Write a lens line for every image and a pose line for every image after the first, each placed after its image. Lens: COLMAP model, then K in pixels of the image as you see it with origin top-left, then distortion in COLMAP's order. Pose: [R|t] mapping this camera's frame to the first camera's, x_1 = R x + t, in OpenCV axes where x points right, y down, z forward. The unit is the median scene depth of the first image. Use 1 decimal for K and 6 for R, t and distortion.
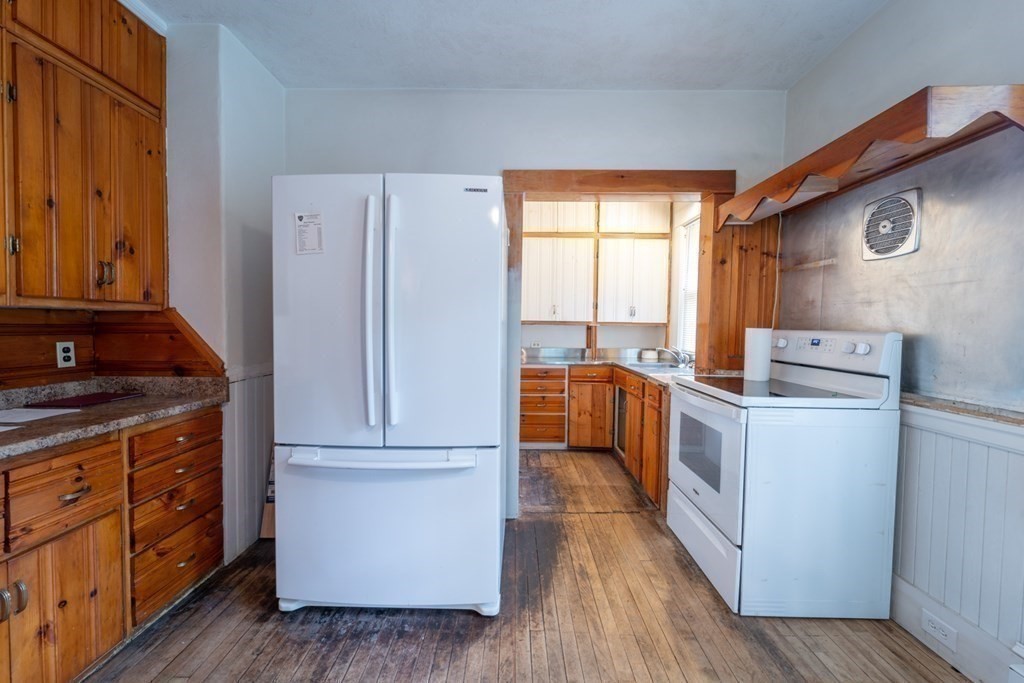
lens RADIAL K [[413.5, 0, 510.5], [0, 413.5, 340.7], [0, 0, 1]] dist [0.009430, -0.002905]
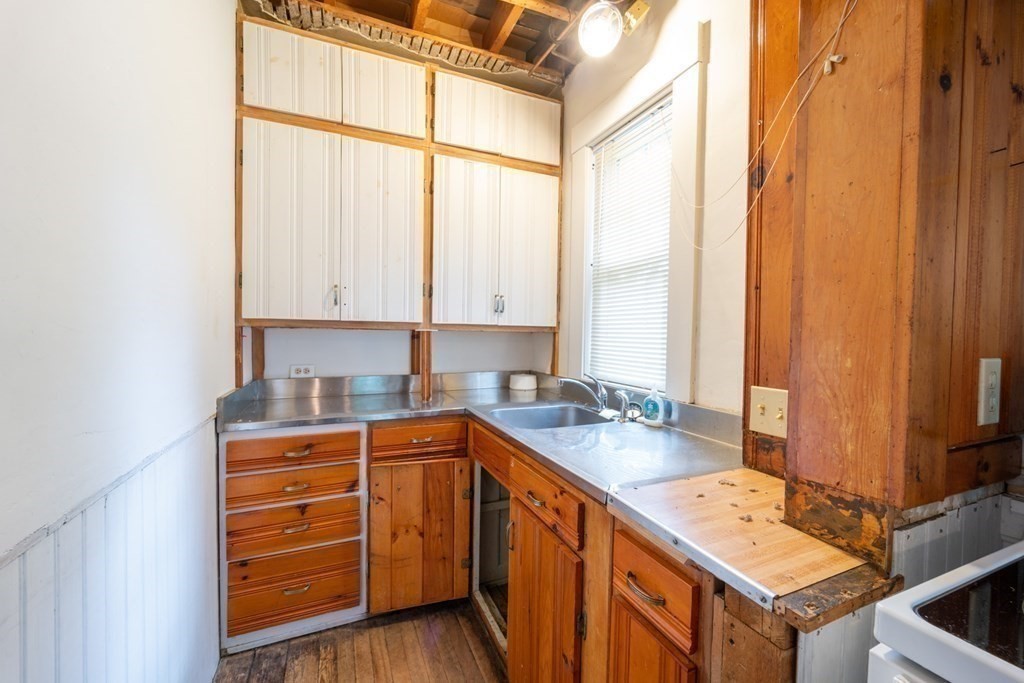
lens RADIAL K [[413.5, 0, 513.9], [0, 413.5, 342.9], [0, 0, 1]] dist [0.009430, -0.002905]
pose [[0.914484, -0.007983, 0.404543, 0.100068], [0.010423, 0.999938, -0.003829, -0.019383], [-0.404487, 0.007718, 0.914511, 0.514825]]
